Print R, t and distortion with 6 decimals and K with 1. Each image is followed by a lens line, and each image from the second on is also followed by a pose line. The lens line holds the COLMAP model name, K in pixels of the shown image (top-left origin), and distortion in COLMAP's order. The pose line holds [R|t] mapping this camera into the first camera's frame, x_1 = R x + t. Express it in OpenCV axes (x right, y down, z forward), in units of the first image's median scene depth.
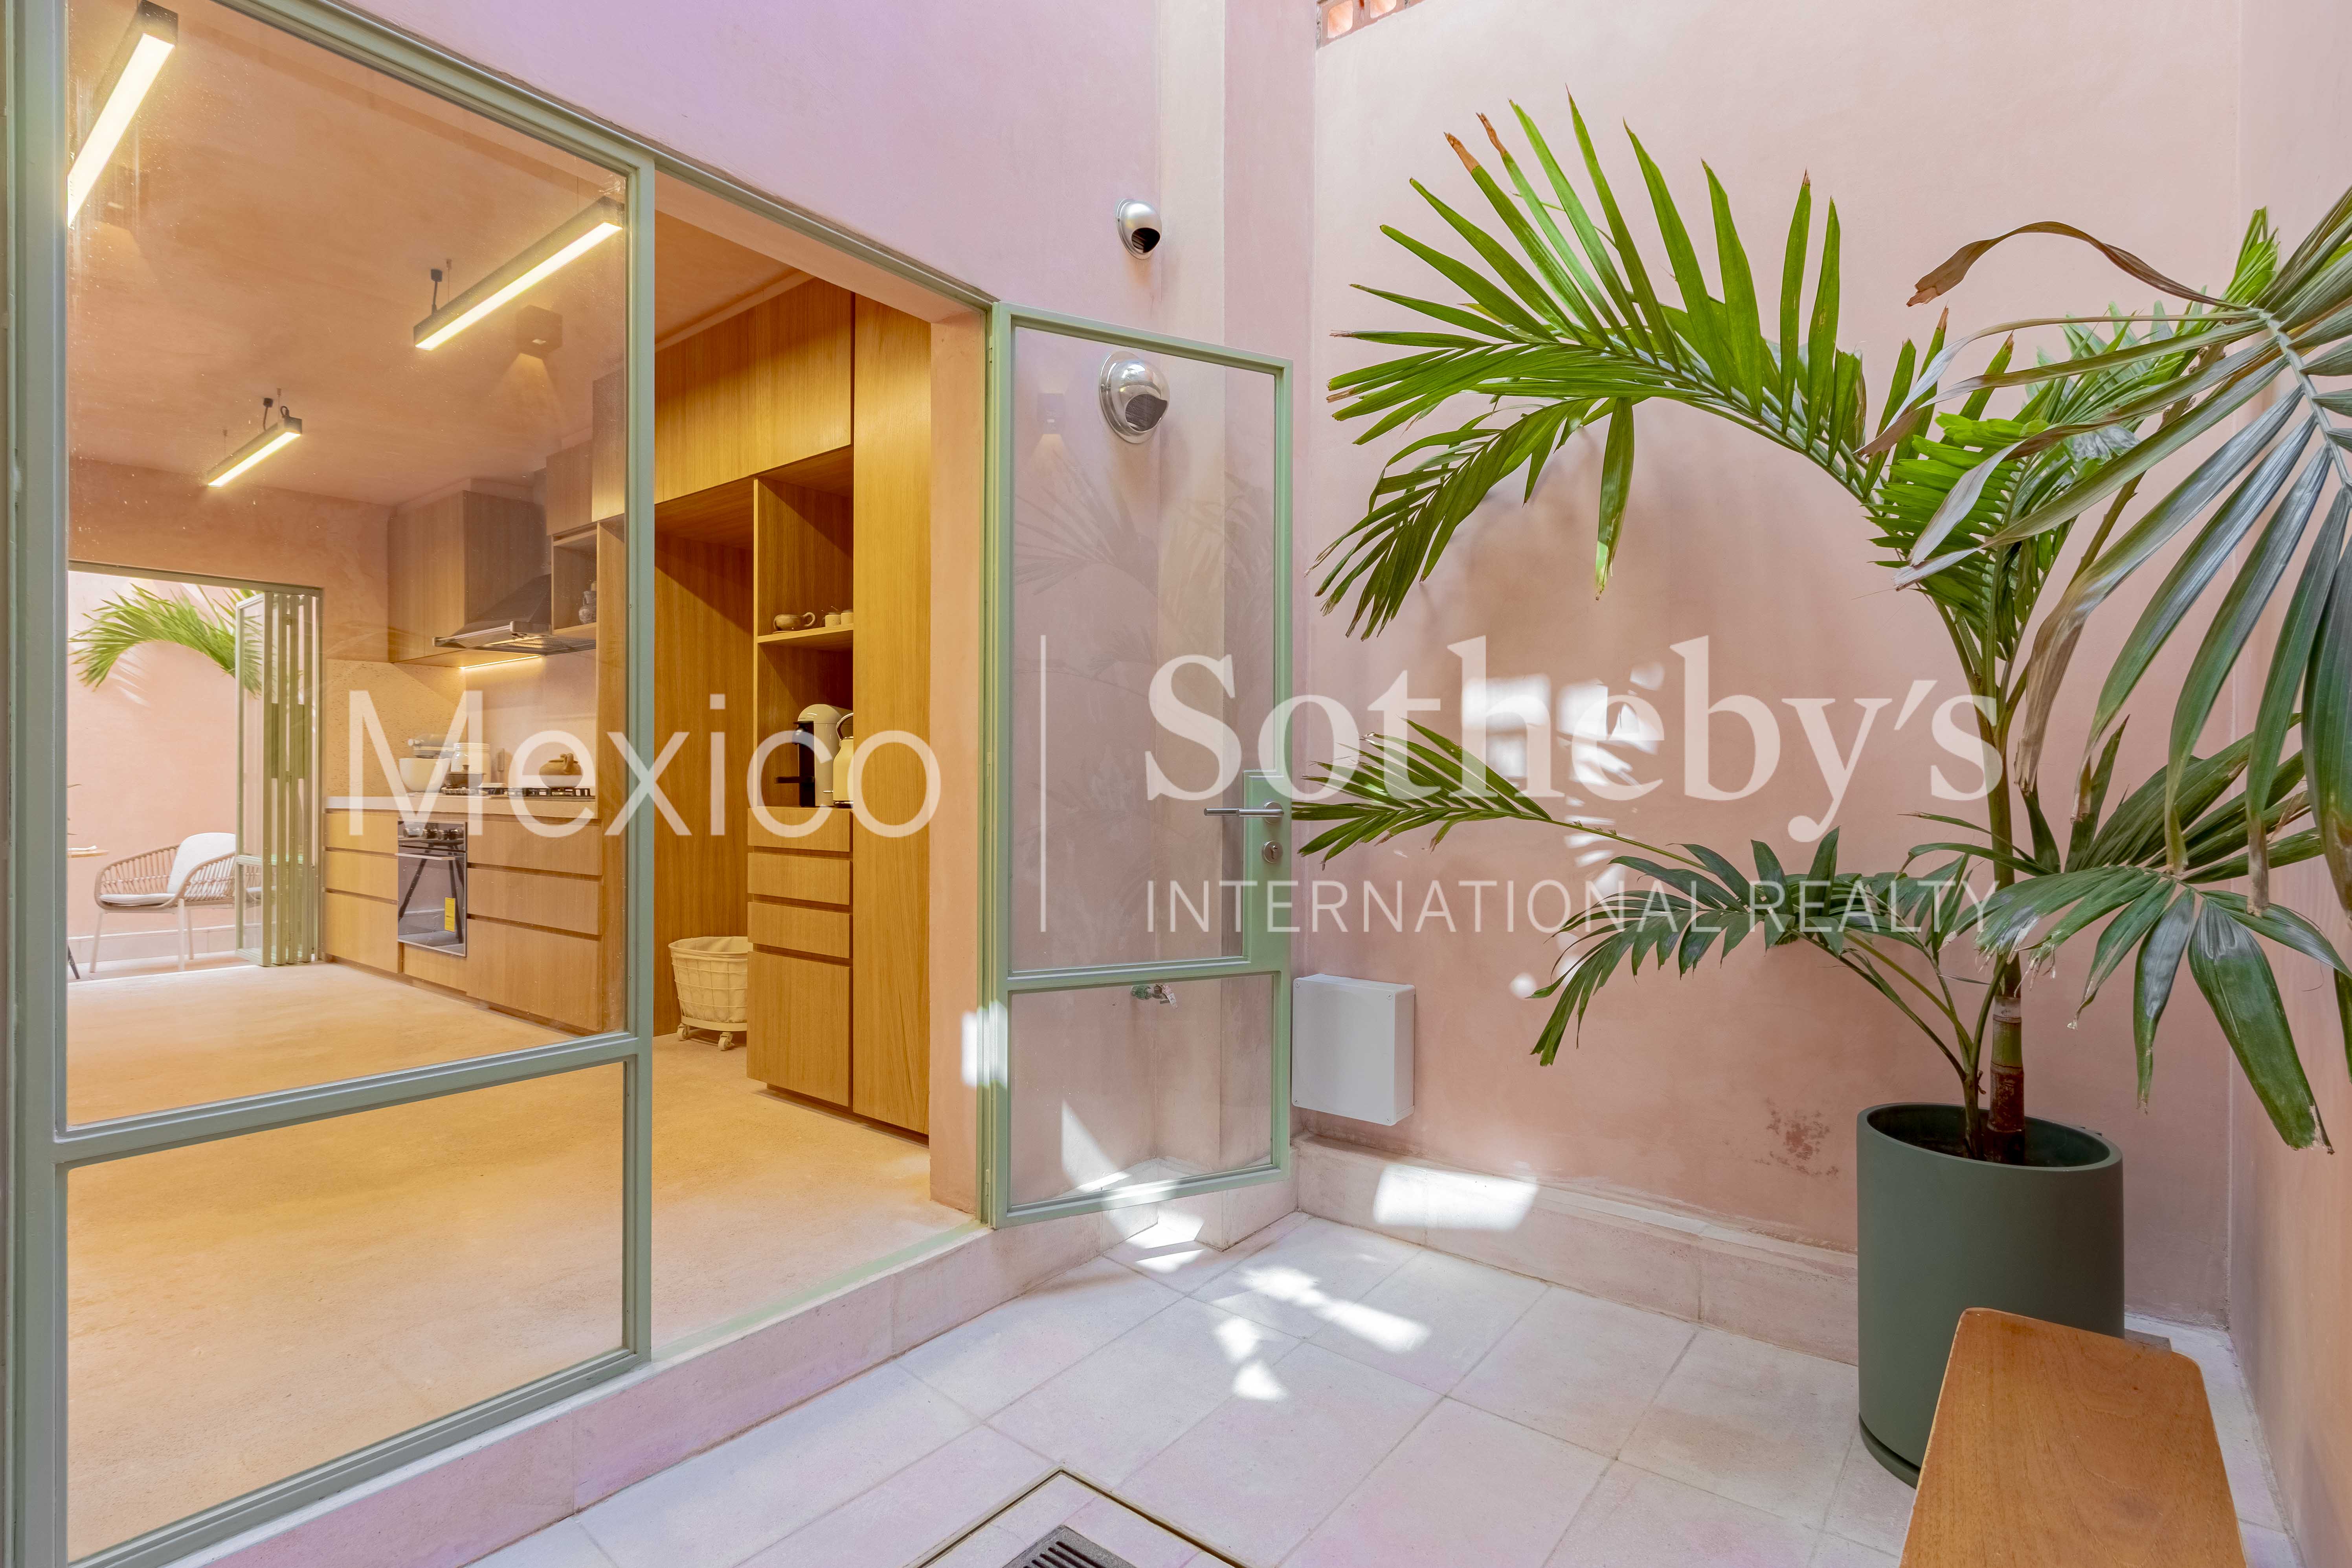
lens RADIAL K [[1104.2, 0, 1176.0], [0, 1104.2, 784.0], [0, 0, 1]] dist [0.016793, -0.000093]
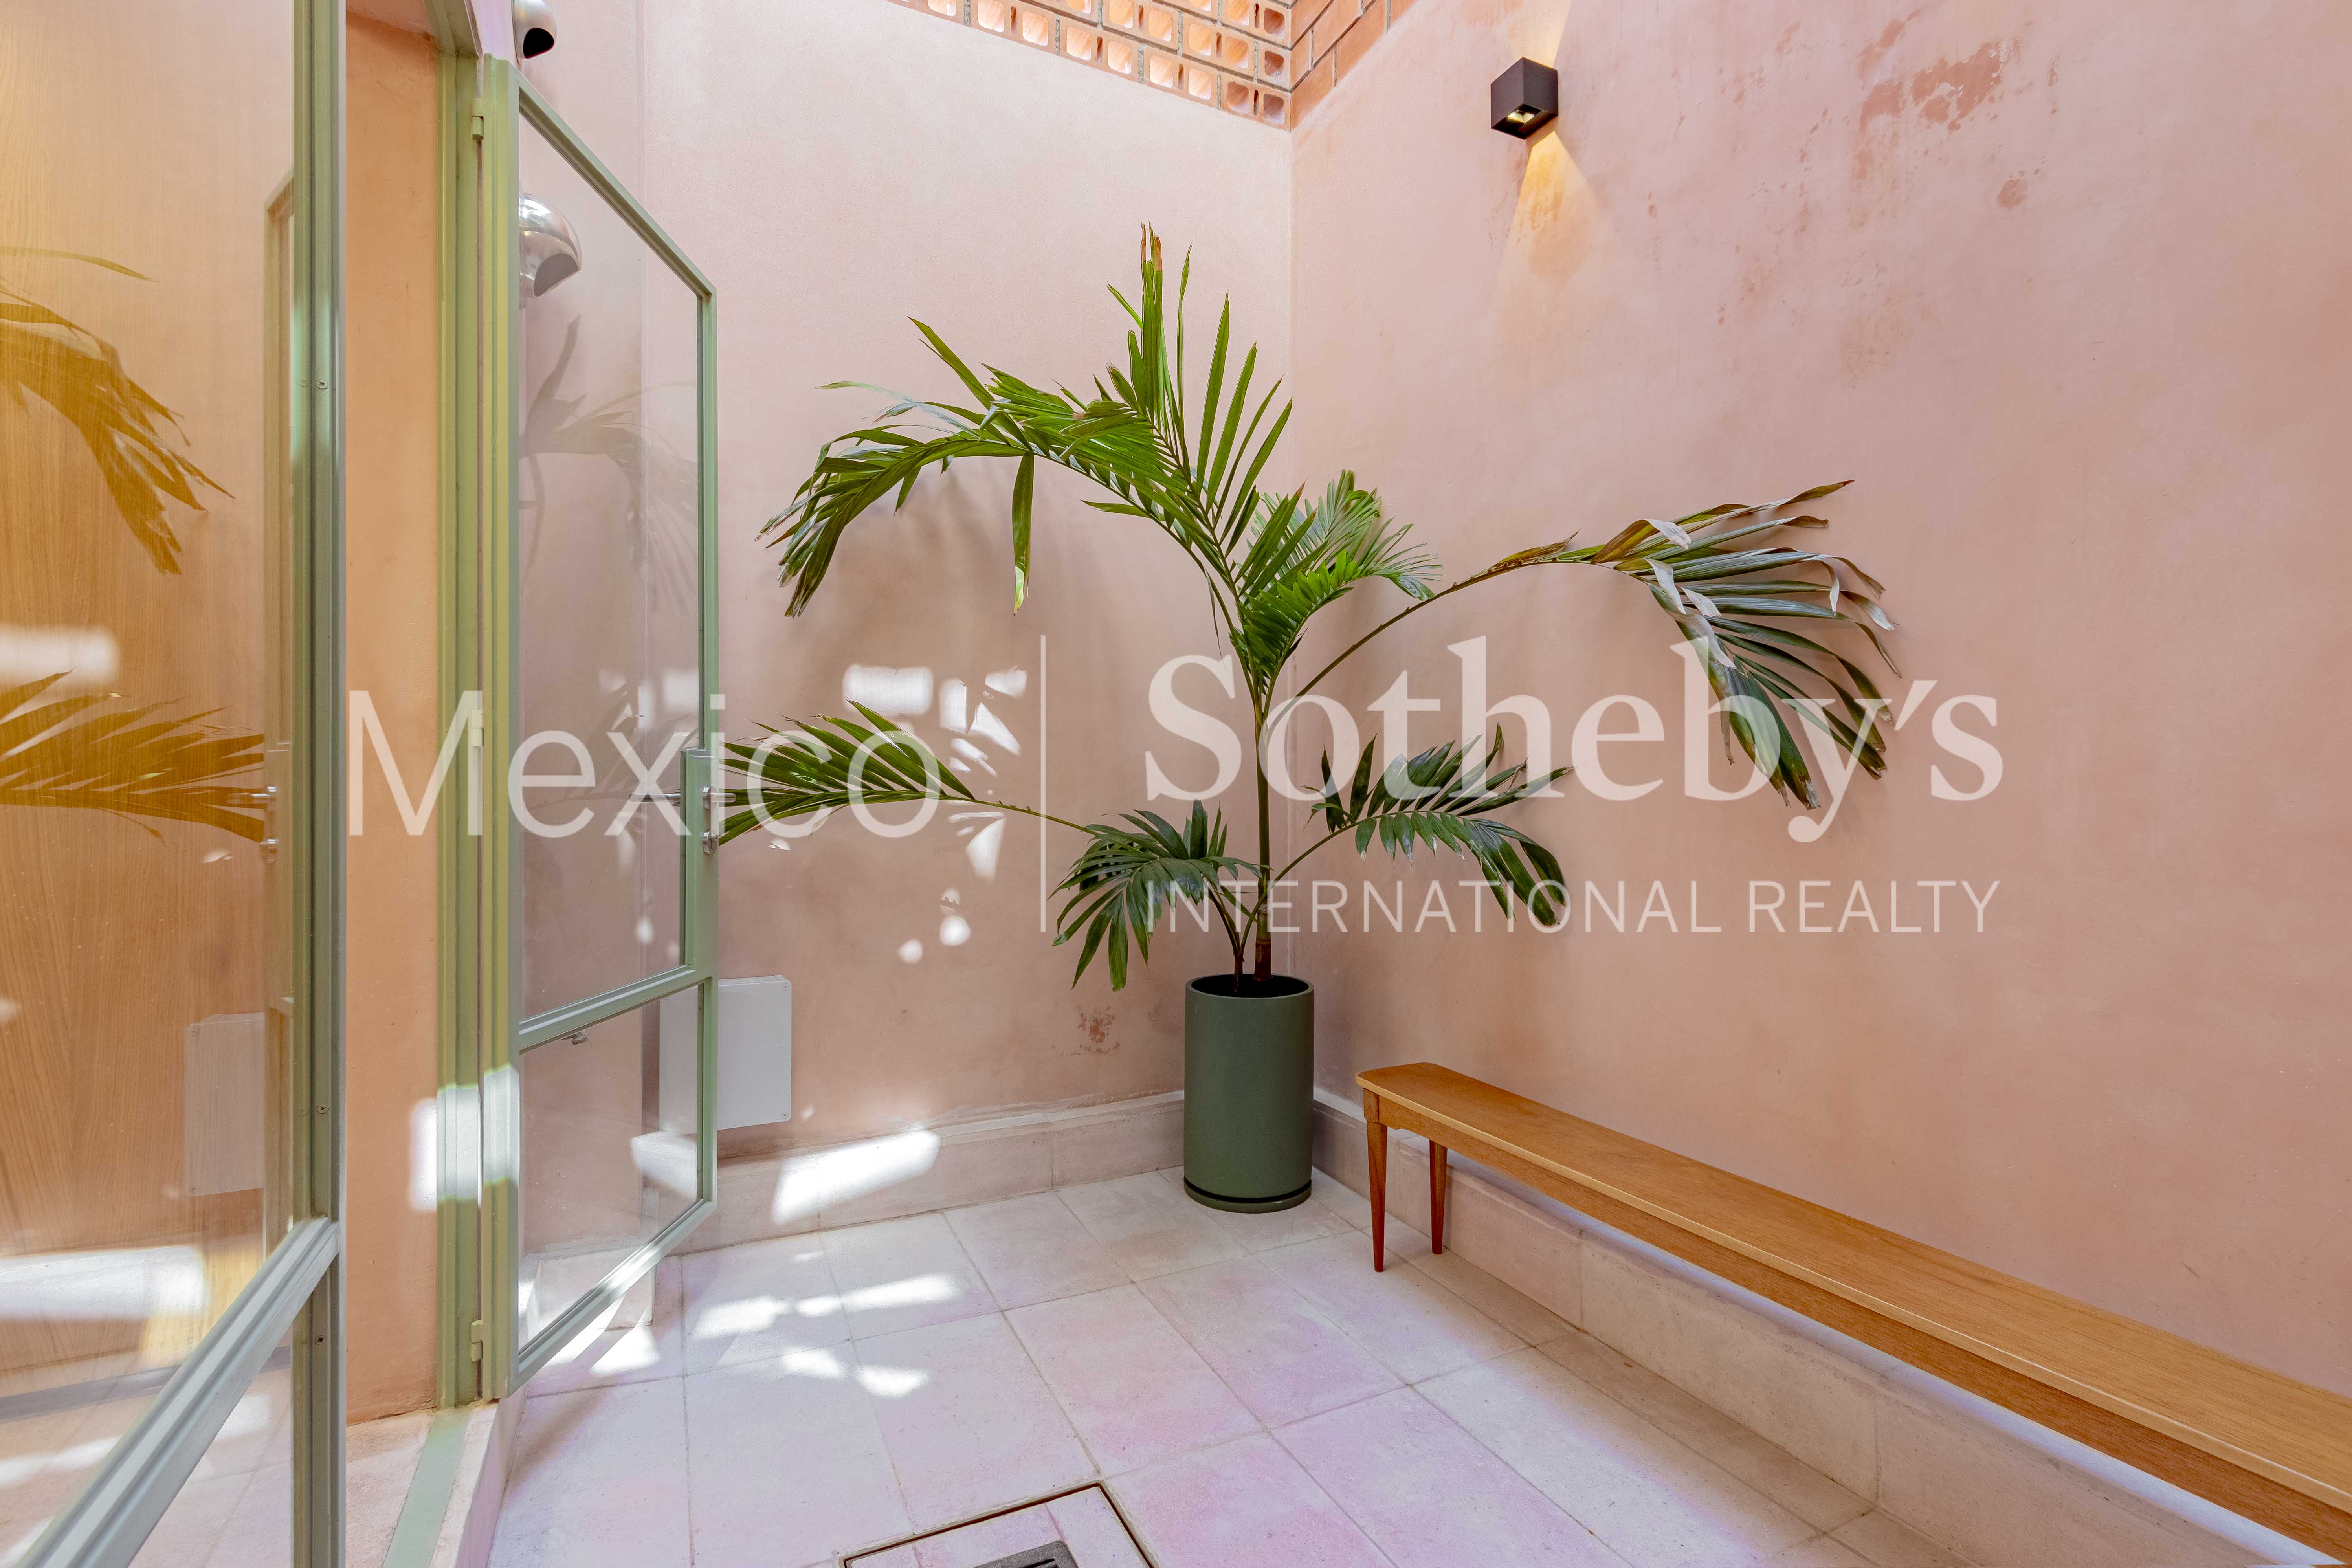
lens RADIAL K [[1089.6, 0, 1176.0], [0, 1089.6, 784.0], [0, 0, 1]] dist [0.020951, 0.000145]
pose [[0.433427, 0.003429, 0.901182, -0.532109], [-0.002278, 0.999994, -0.002710, 0.017269], [-0.901186, -0.000878, 0.433432, 0.284927]]
